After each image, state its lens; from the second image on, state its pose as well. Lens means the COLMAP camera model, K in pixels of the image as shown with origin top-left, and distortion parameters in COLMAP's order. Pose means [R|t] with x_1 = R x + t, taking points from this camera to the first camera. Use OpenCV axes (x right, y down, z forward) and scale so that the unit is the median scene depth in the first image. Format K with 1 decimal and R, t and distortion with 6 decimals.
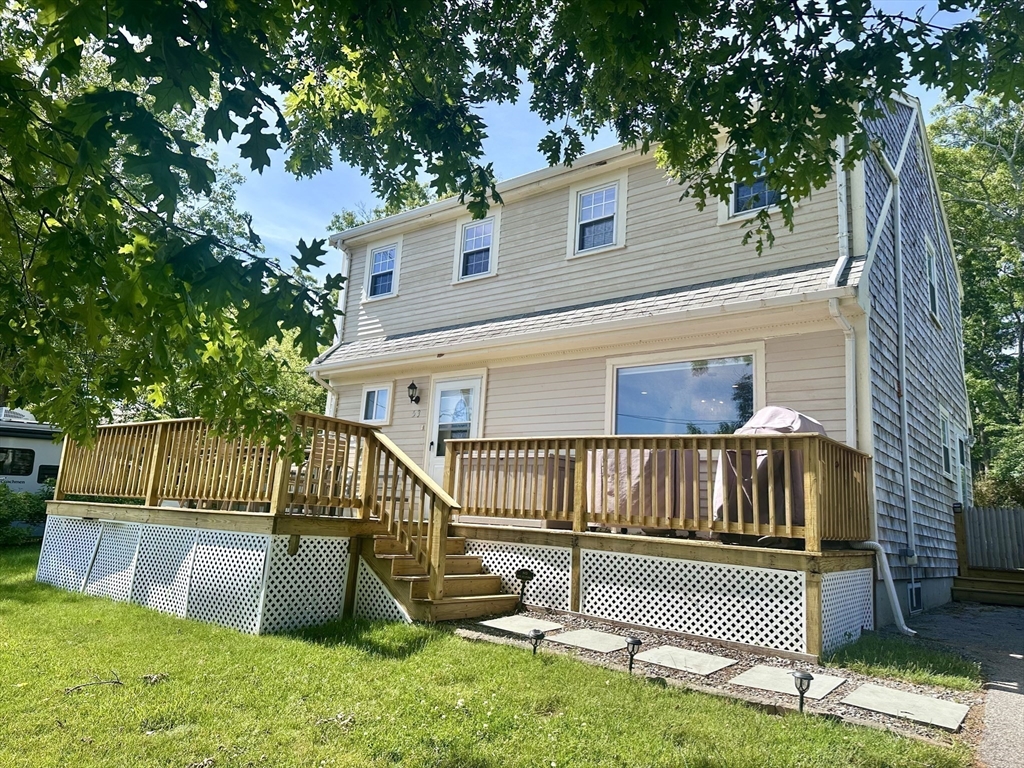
lens RADIAL K [[724.3, 0, 512.0], [0, 724.3, 384.0], [0, 0, 1]] dist [0.038761, -0.002335]
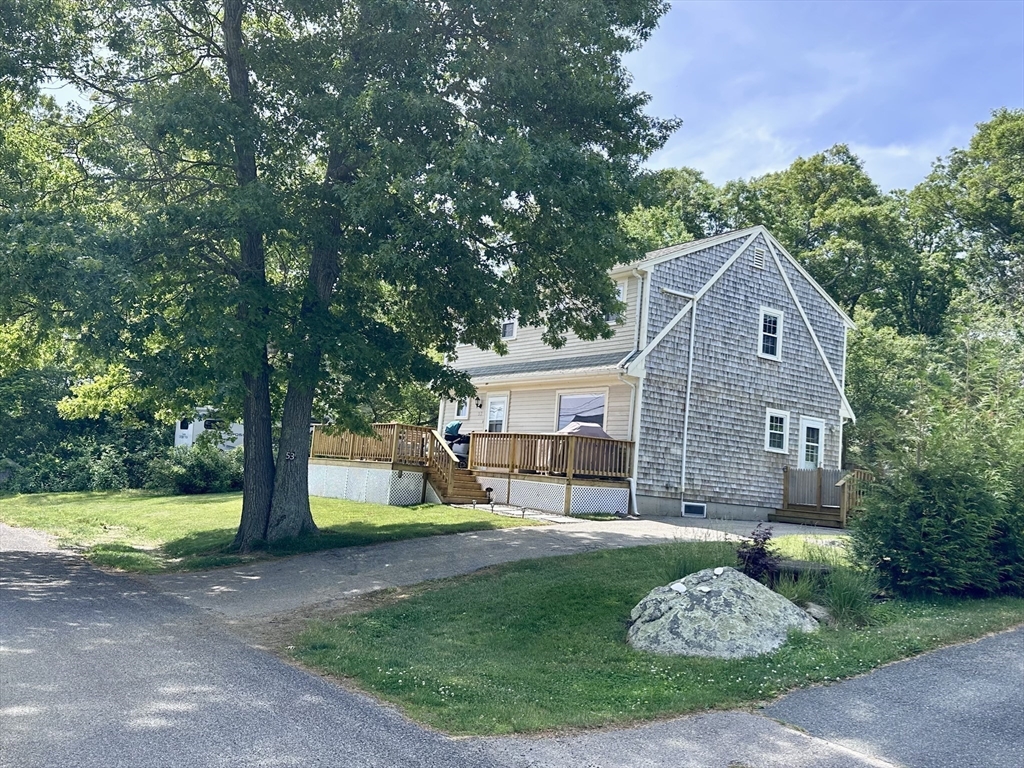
lens RADIAL K [[868.7, 0, 479.2], [0, 868.7, 383.8], [0, 0, 1]] dist [0.061252, -0.182021]
pose [[0.950512, -0.011866, -0.310462, 0.627653], [0.030335, 0.998040, 0.054730, -0.177228], [0.309204, -0.061439, 0.949009, -1.234635]]
